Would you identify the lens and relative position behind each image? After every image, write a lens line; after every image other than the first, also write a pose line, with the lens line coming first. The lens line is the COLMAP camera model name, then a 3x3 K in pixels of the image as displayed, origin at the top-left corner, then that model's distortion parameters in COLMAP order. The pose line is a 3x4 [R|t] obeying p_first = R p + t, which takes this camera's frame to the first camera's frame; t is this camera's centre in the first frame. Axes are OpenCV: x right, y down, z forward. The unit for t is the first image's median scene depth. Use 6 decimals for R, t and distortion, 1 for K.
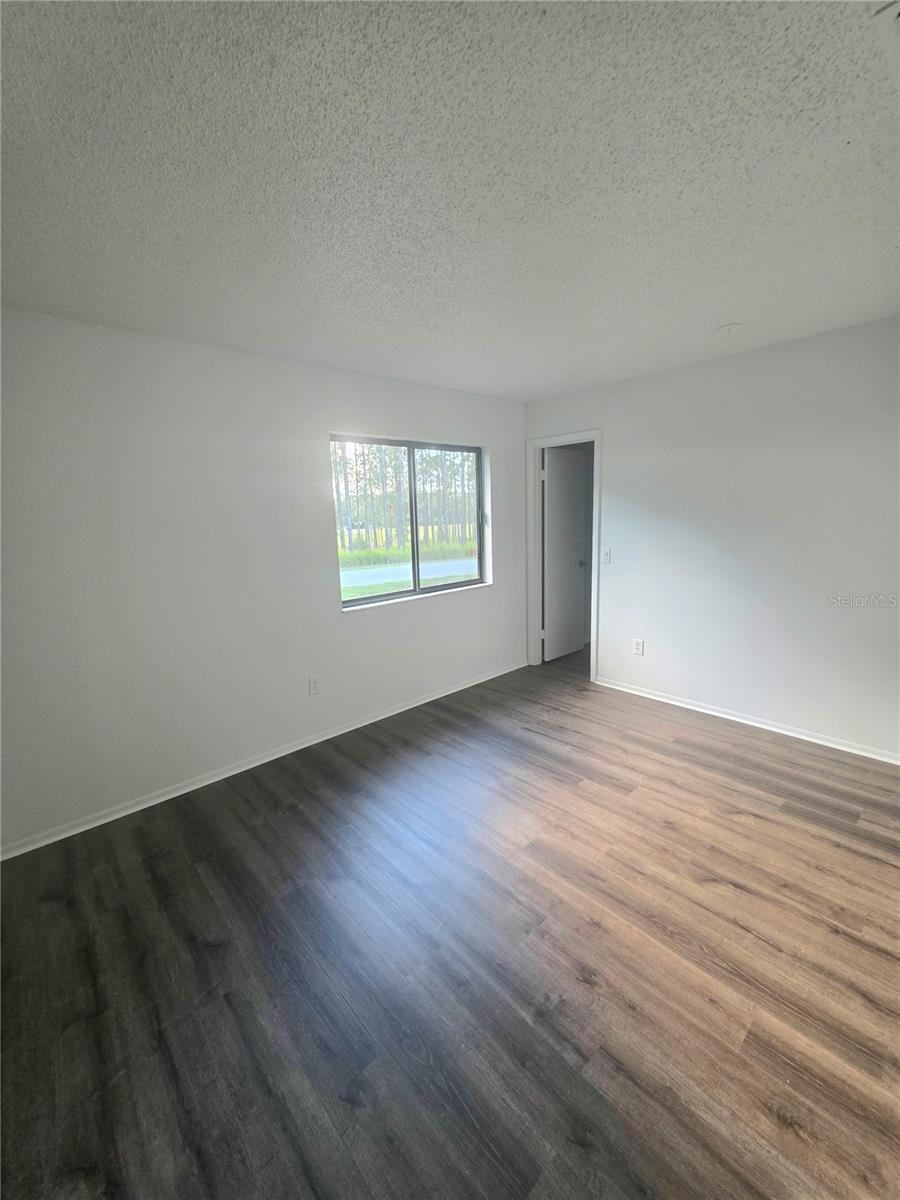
lens RADIAL K [[476.1, 0, 455.6], [0, 476.1, 595.0], [0, 0, 1]] dist [0.000257, 0.000122]
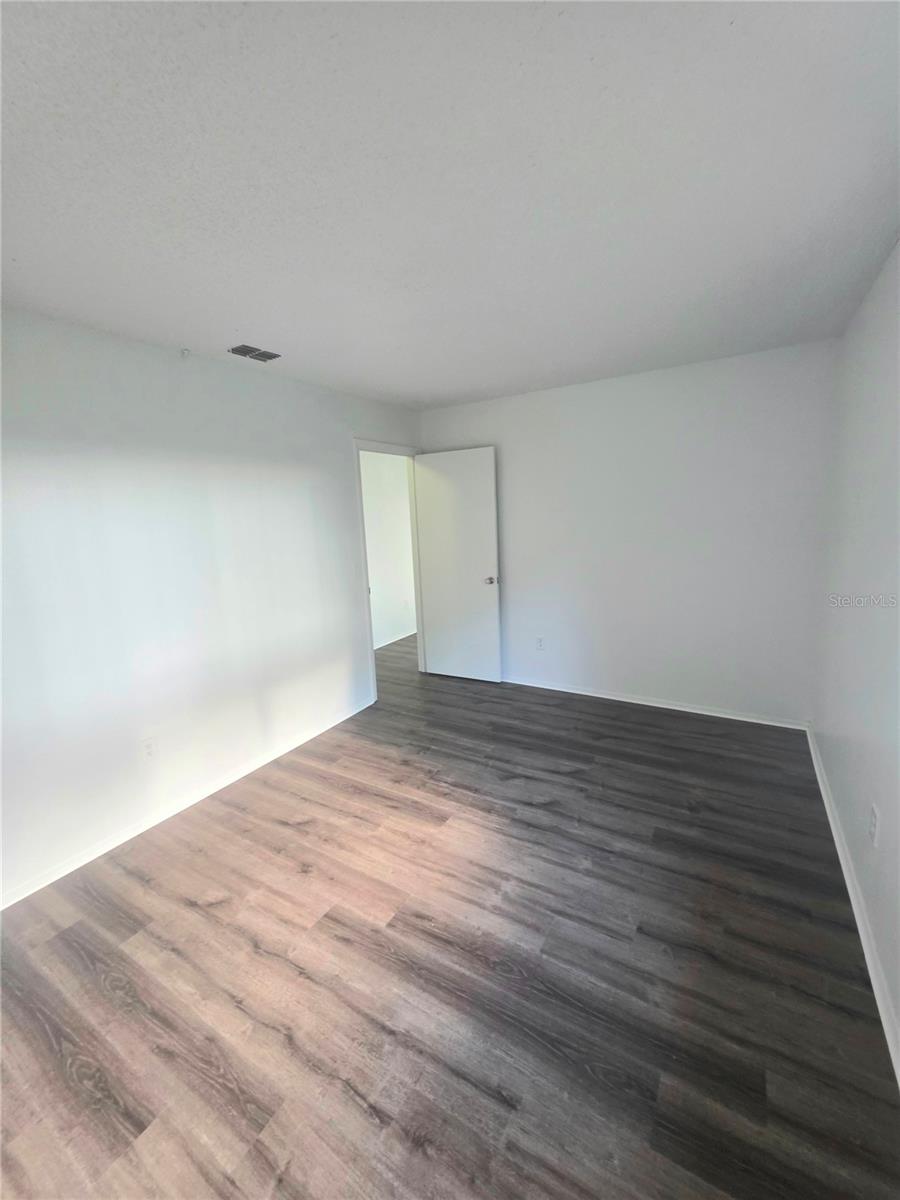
lens RADIAL K [[476.1, 0, 455.6], [0, 476.1, 595.0], [0, 0, 1]] dist [0.000257, 0.000122]
pose [[-0.954649, 0.126439, -0.269551, 0.348373], [0.028340, 0.939826, 0.340476, -0.331346], [0.296380, 0.317396, -0.900788, 1.744396]]
